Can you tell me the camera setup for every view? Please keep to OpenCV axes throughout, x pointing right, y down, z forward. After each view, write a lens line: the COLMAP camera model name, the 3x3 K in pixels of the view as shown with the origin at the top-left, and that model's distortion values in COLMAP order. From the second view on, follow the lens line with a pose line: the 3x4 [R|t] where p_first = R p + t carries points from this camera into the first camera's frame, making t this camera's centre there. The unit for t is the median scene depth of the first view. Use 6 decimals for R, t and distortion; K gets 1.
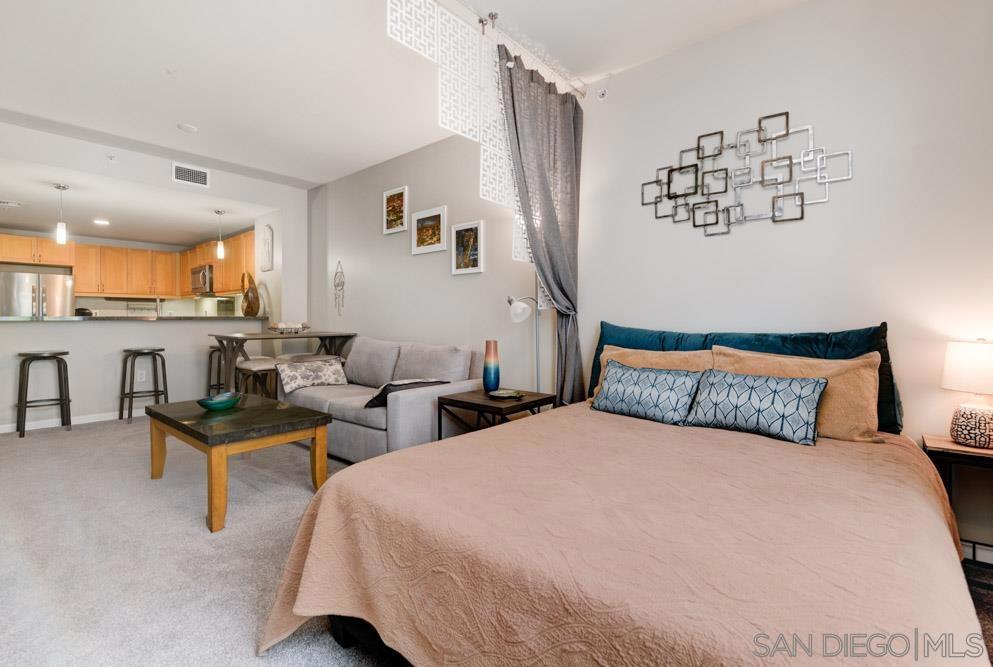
lens RADIAL K [[434.4, 0, 492.7], [0, 434.4, 326.7], [0, 0, 1]] dist [-0.004340, -0.003911]
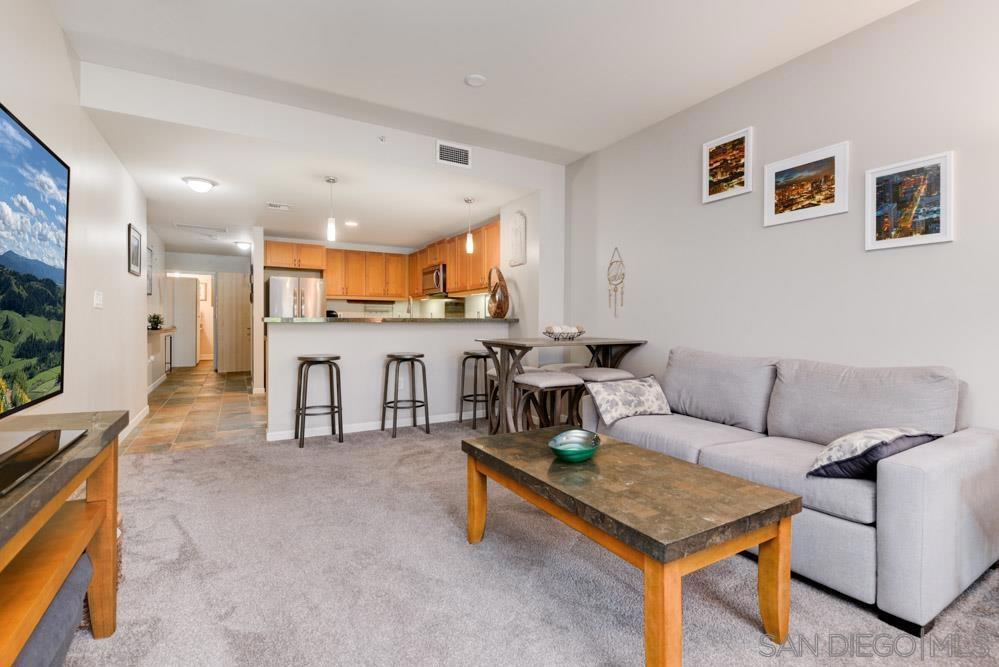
lens RADIAL K [[427.1, 0, 495.6], [0, 427.1, 333.8], [0, 0, 1]] dist [0.004179, -0.003931]
pose [[0.944916, 0.013790, -0.327023, -0.344404], [-0.010915, 0.999884, 0.010625, -0.001825], [0.327131, -0.006471, 0.944957, 0.225998]]
